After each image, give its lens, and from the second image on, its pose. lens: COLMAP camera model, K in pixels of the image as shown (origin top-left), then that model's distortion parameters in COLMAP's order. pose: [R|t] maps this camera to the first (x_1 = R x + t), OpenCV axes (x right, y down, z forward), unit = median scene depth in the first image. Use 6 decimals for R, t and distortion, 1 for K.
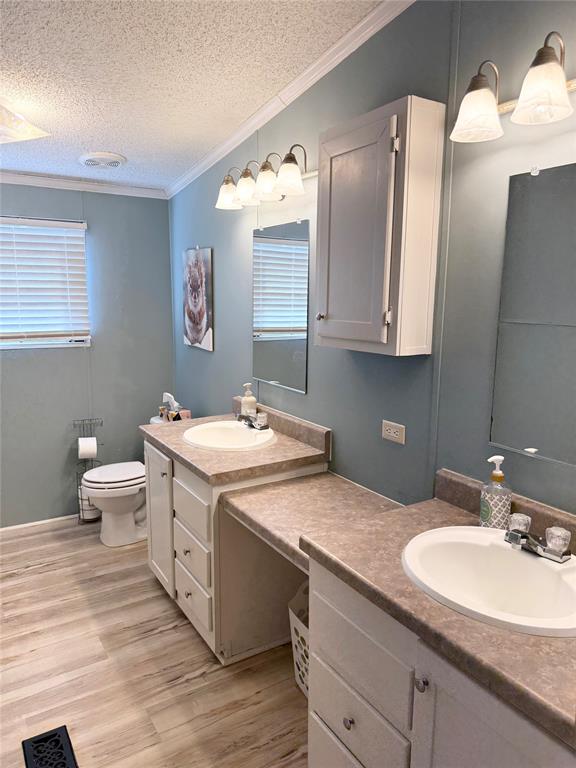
lens RADIAL K [[543.5, 0, 286.4], [0, 543.5, 387.1], [0, 0, 1]] dist [0.094879, -0.152761]
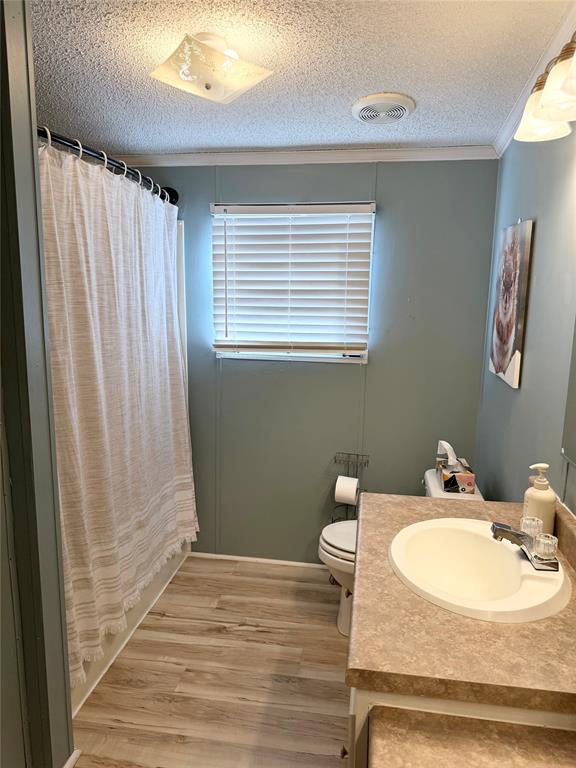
lens RADIAL K [[545.5, 0, 276.0], [0, 545.5, 390.8], [0, 0, 1]] dist [0.031282, -0.041371]
pose [[0.749181, 0.112486, -0.652743, 0.063678], [-0.112110, 0.992790, 0.042412, -0.059606], [0.652808, 0.041405, 0.756391, 0.360478]]
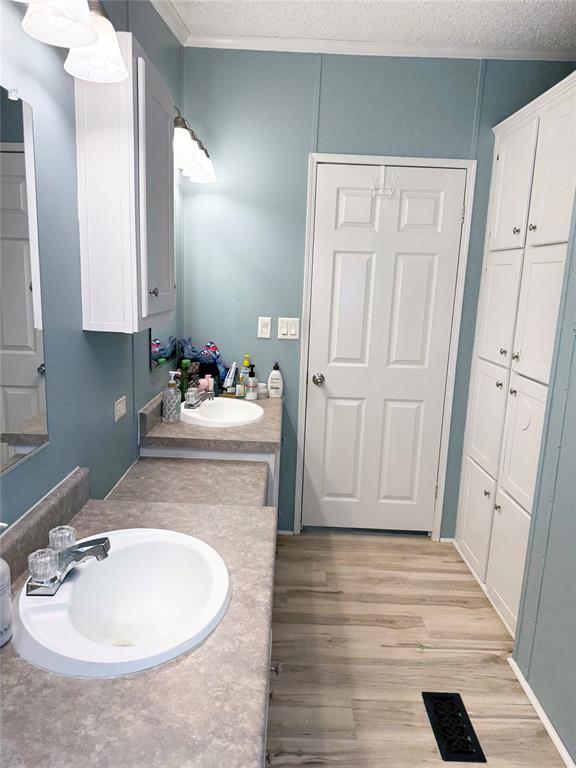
lens RADIAL K [[543.5, 0, 286.4], [0, 543.5, 387.1], [0, 0, 1]] dist [0.094879, -0.152761]
pose [[-0.850460, -0.145127, 0.505624, -0.316492], [0.036918, 0.942353, 0.332577, -0.155595], [-0.524742, 0.301510, -0.796076, 0.959063]]
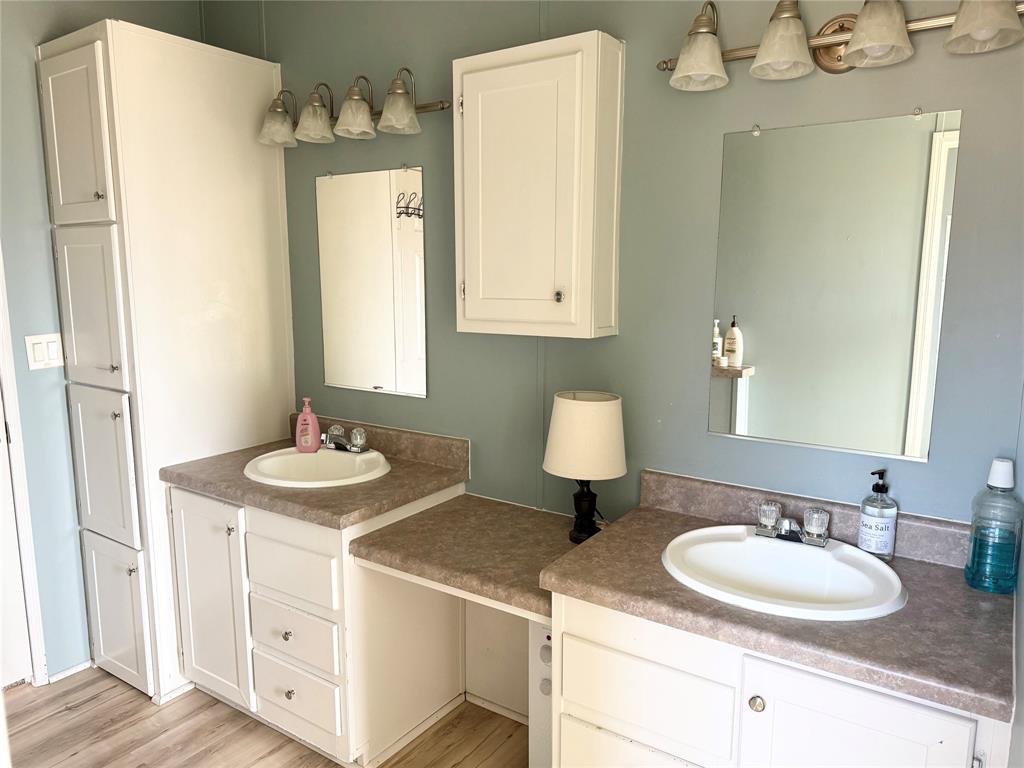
lens RADIAL K [[724.7, 0, 512.0], [0, 724.7, 384.0], [0, 0, 1]] dist [0.094879, -0.152761]
pose [[0.916659, -0.074121, 0.392737, -0.184975], [0.076818, 0.997006, 0.008869, -0.004209], [-0.392218, 0.022040, 0.919608, 0.015363]]
